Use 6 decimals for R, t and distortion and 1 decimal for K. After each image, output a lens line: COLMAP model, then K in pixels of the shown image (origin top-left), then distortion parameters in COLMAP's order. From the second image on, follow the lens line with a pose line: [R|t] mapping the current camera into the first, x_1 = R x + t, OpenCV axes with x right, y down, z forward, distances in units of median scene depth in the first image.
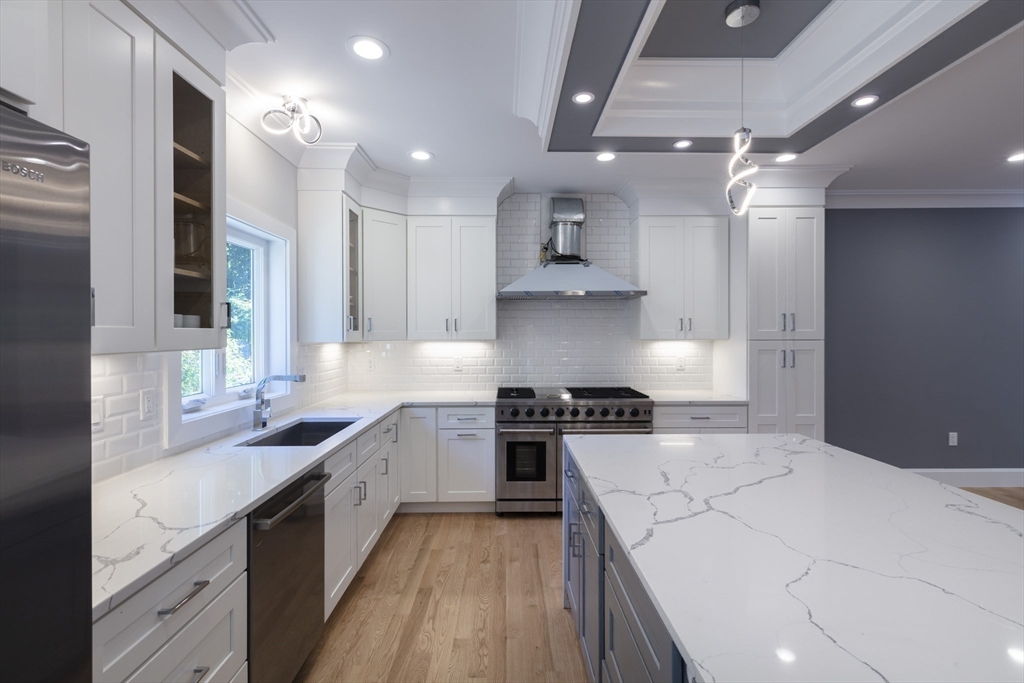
lens RADIAL K [[460.4, 0, 511.6], [0, 460.4, 334.5], [0, 0, 1]] dist [0.001112, 0.000028]
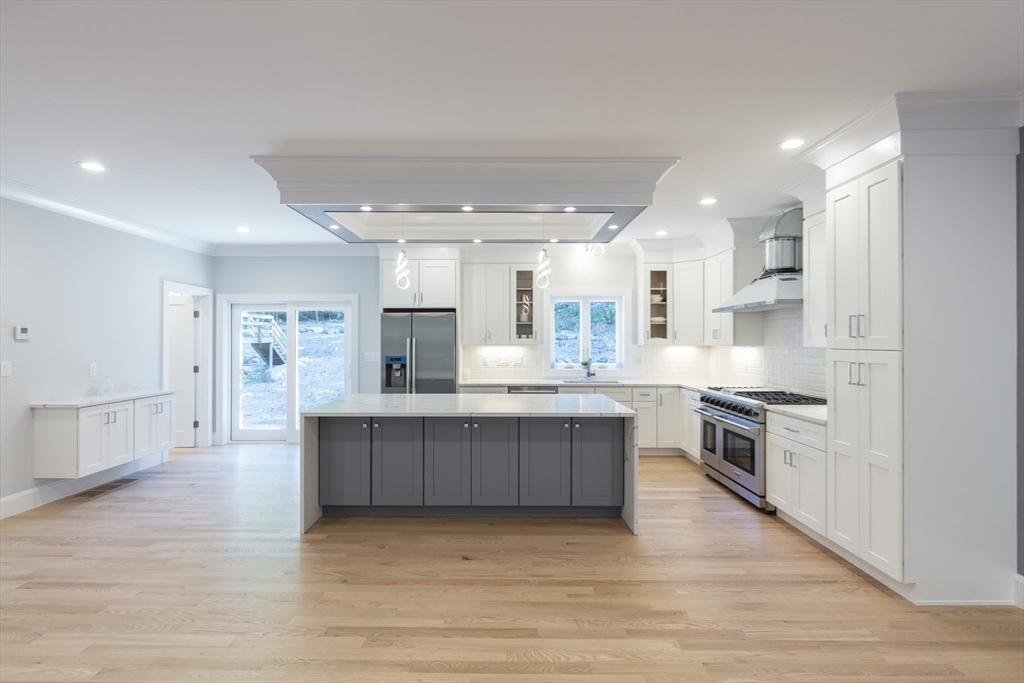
lens RADIAL K [[483.7, 0, 498.6], [0, 483.7, 338.3], [0, 0, 1]] dist [-0.003355, -0.000044]
pose [[-0.026862, -0.002679, -0.999636, 1.422189], [-0.002837, 0.999993, -0.002603, -0.003248], [0.999635, 0.002766, -0.026869, 0.422949]]
